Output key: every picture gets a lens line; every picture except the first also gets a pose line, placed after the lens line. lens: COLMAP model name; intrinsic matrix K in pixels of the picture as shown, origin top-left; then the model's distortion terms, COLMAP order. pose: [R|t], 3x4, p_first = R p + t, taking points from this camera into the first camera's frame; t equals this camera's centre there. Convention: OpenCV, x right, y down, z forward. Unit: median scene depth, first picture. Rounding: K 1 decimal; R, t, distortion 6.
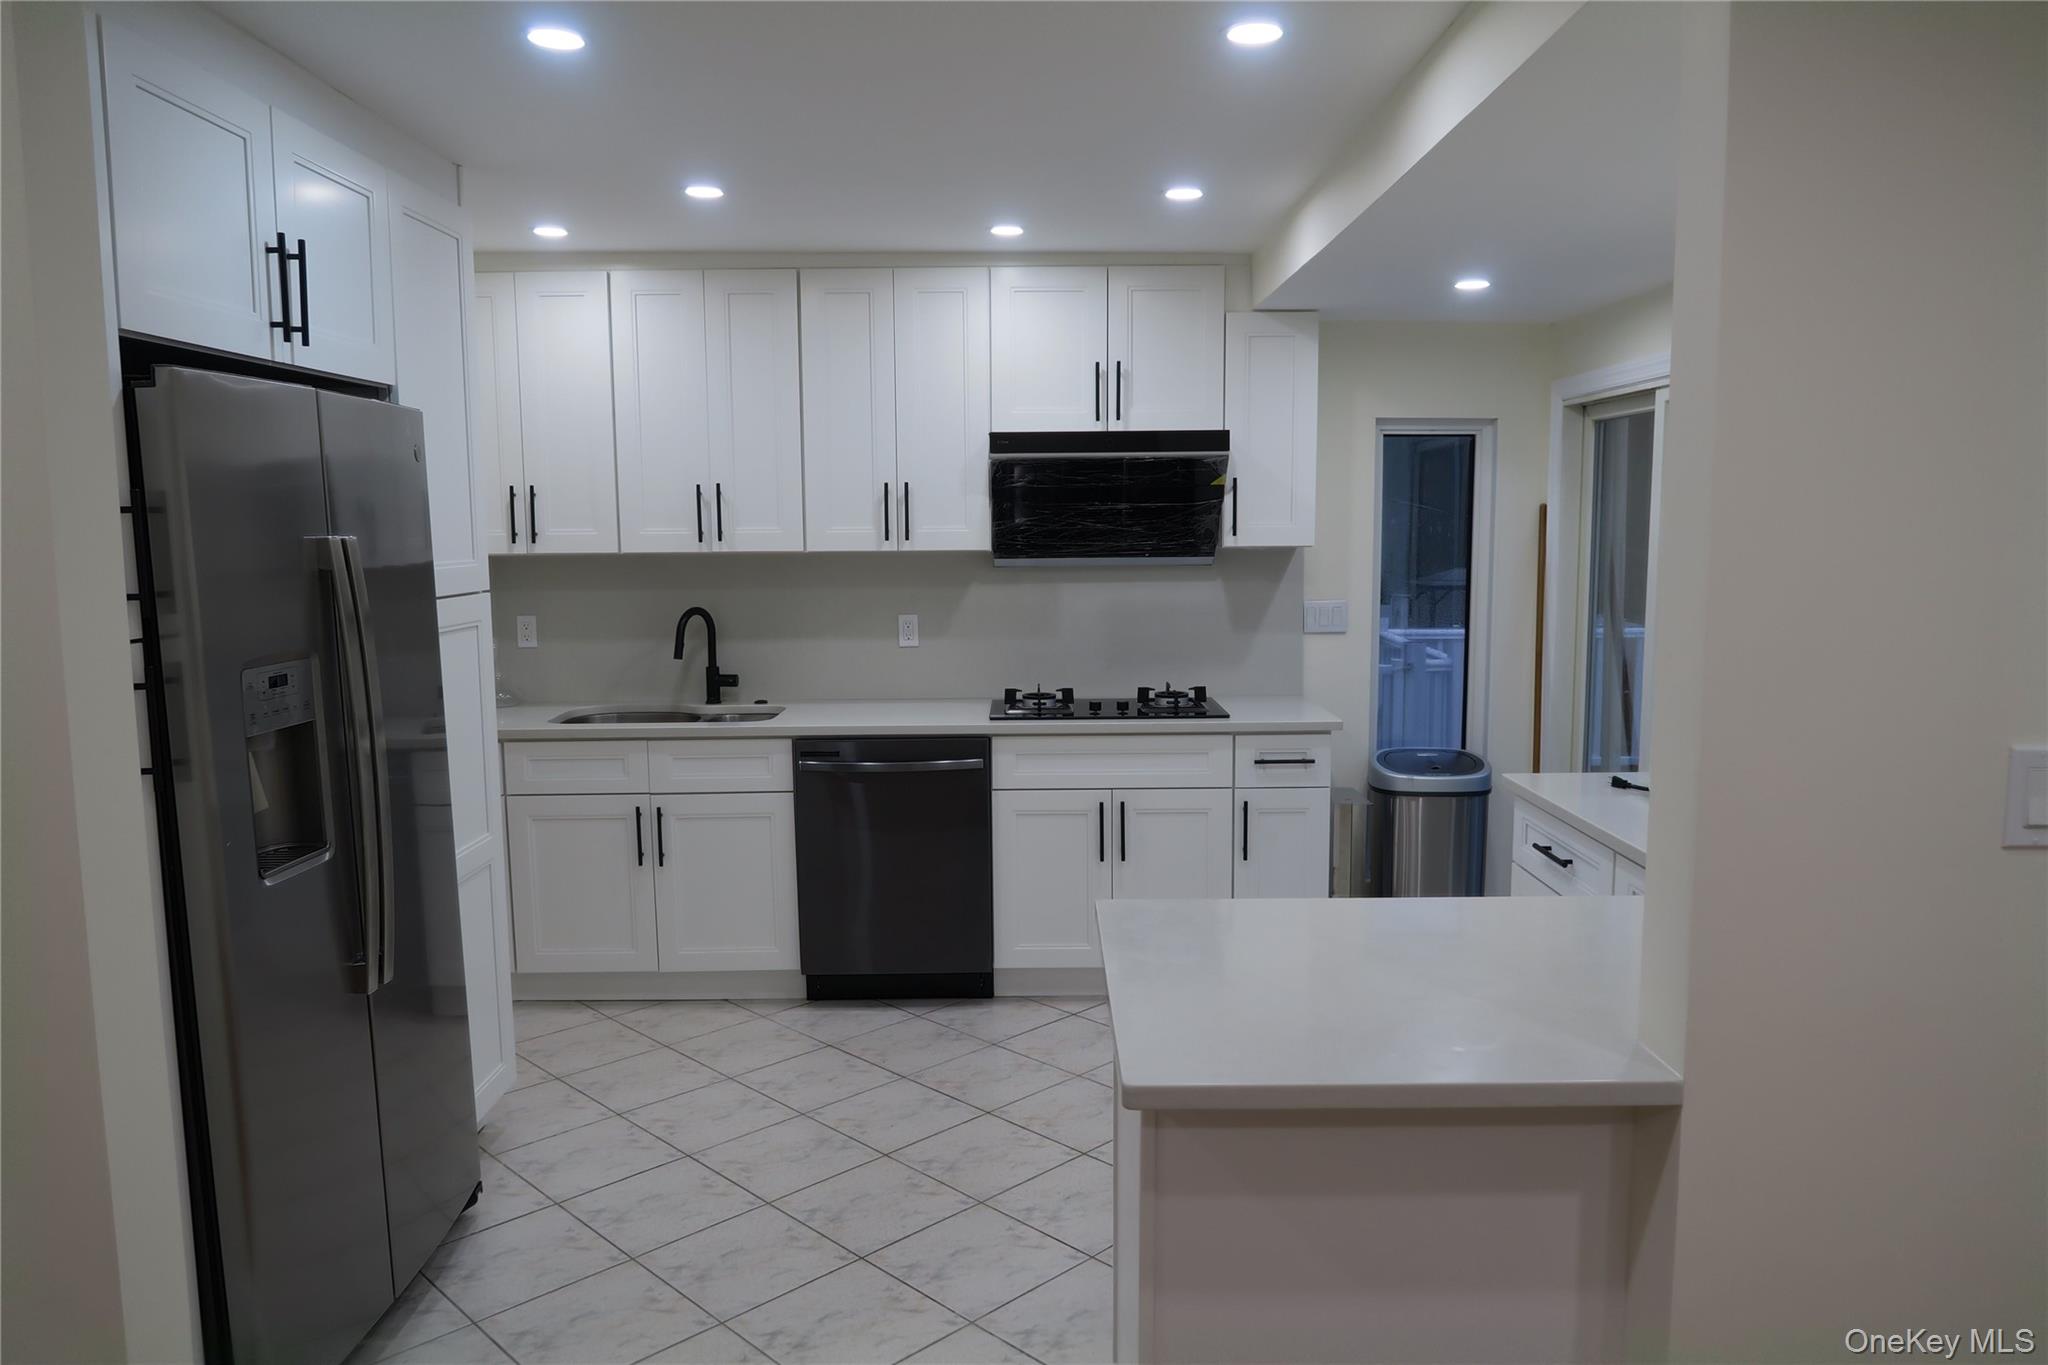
lens RADIAL K [[1416.8, 0, 1027.5], [0, 1416.8, 684.0], [0, 0, 1]] dist [0.001707, -0.000057]
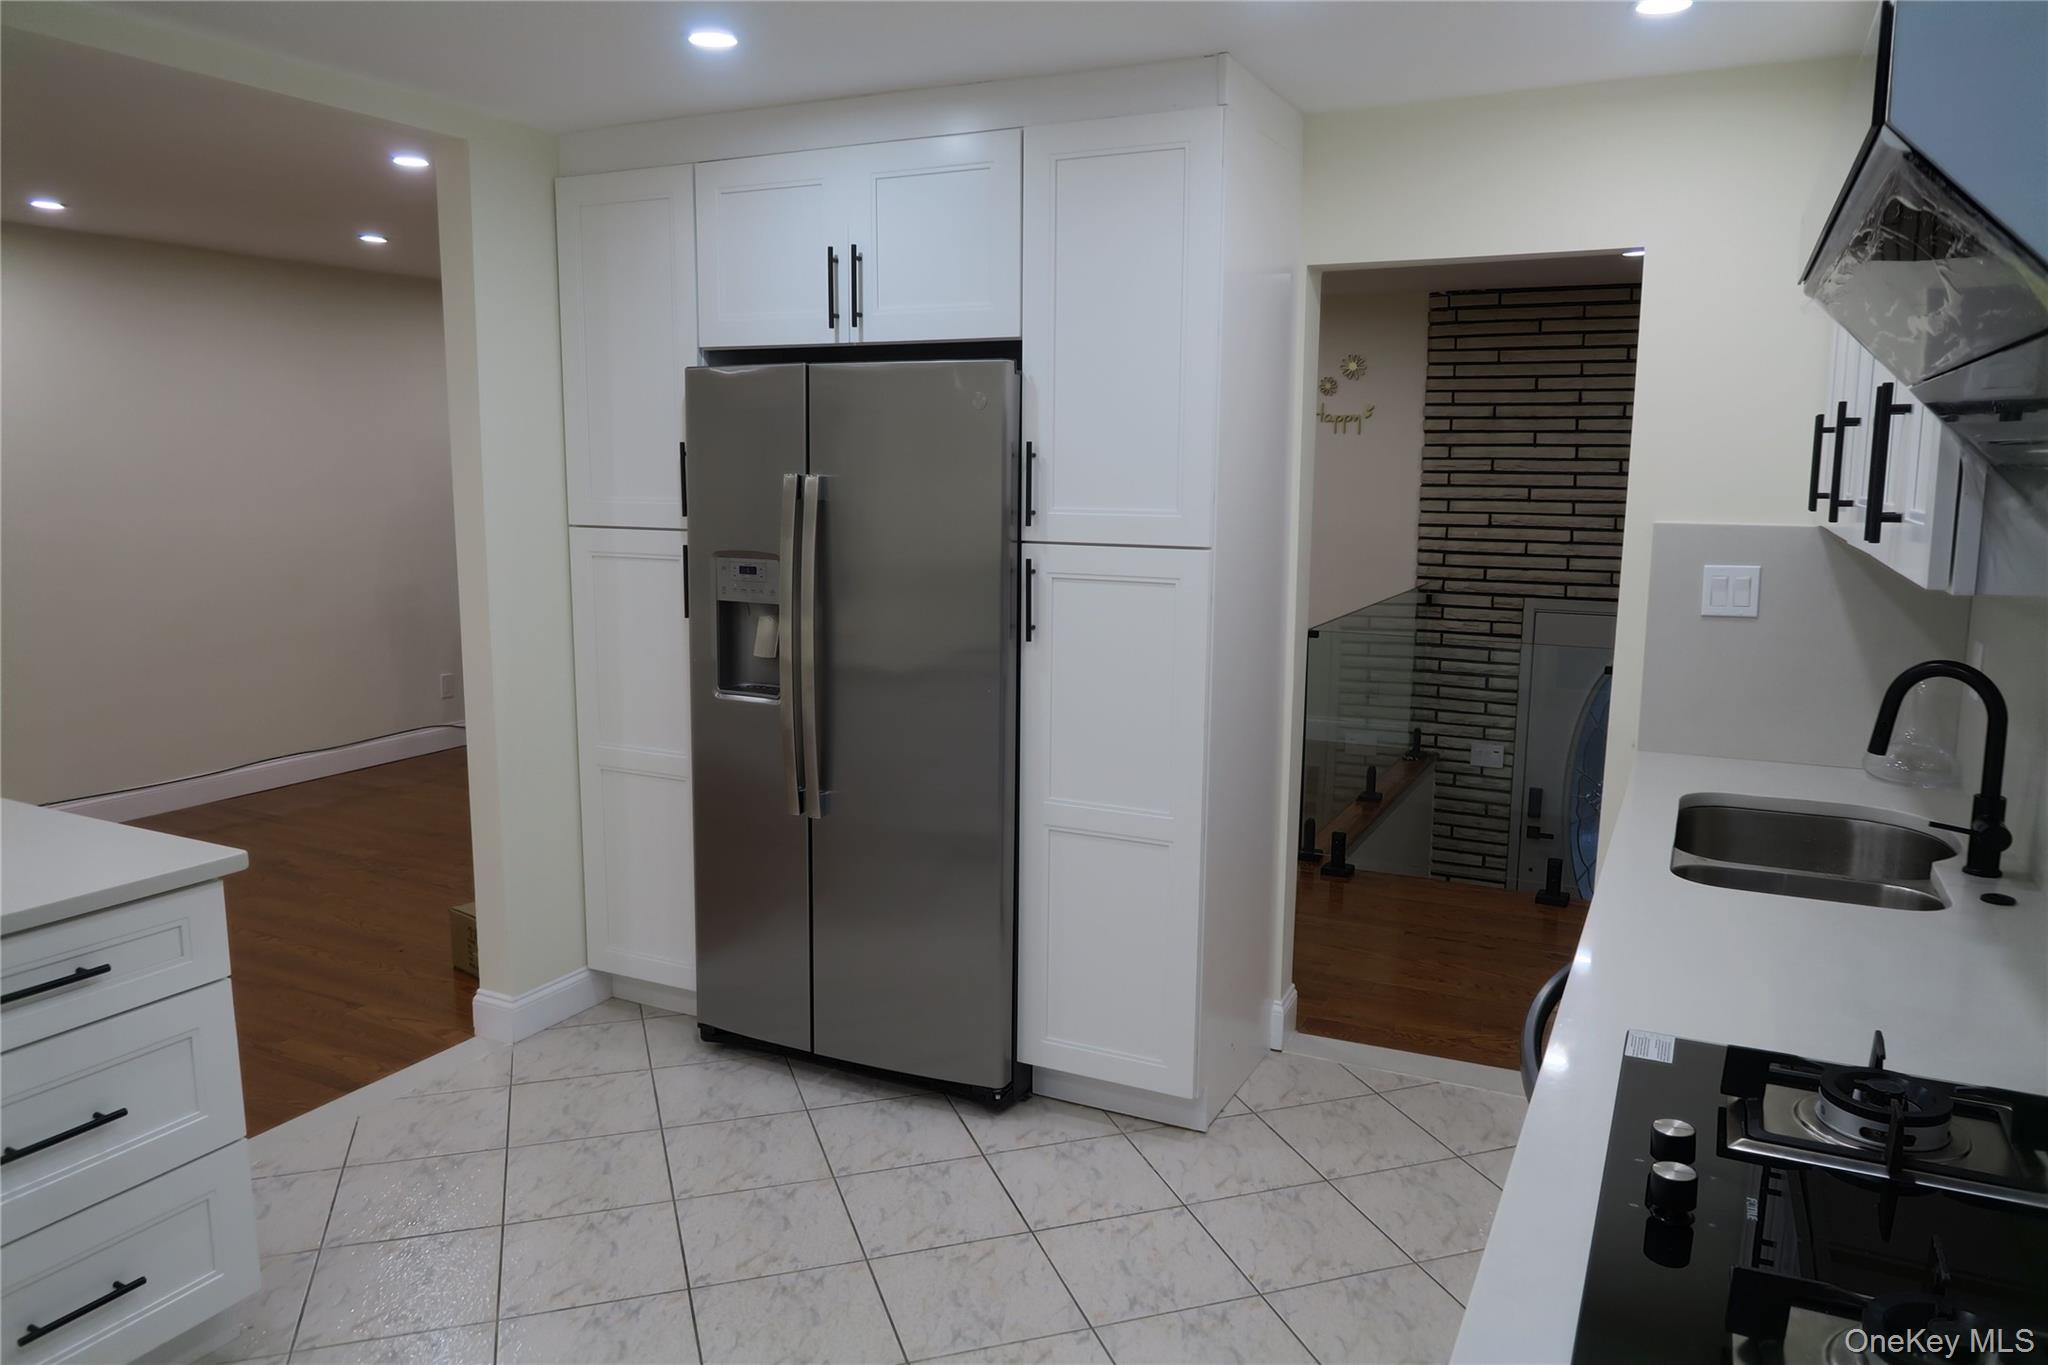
lens RADIAL K [[1416.8, 0, 1025.4], [0, 1416.8, 666.3], [0, 0, 1]] dist [0.001707, -0.000057]
pose [[-0.437725, 0.136039, -0.888758, 0.496429], [-0.111926, 0.972554, 0.203991, -0.175074], [0.892115, 0.188767, -0.410484, 1.377800]]
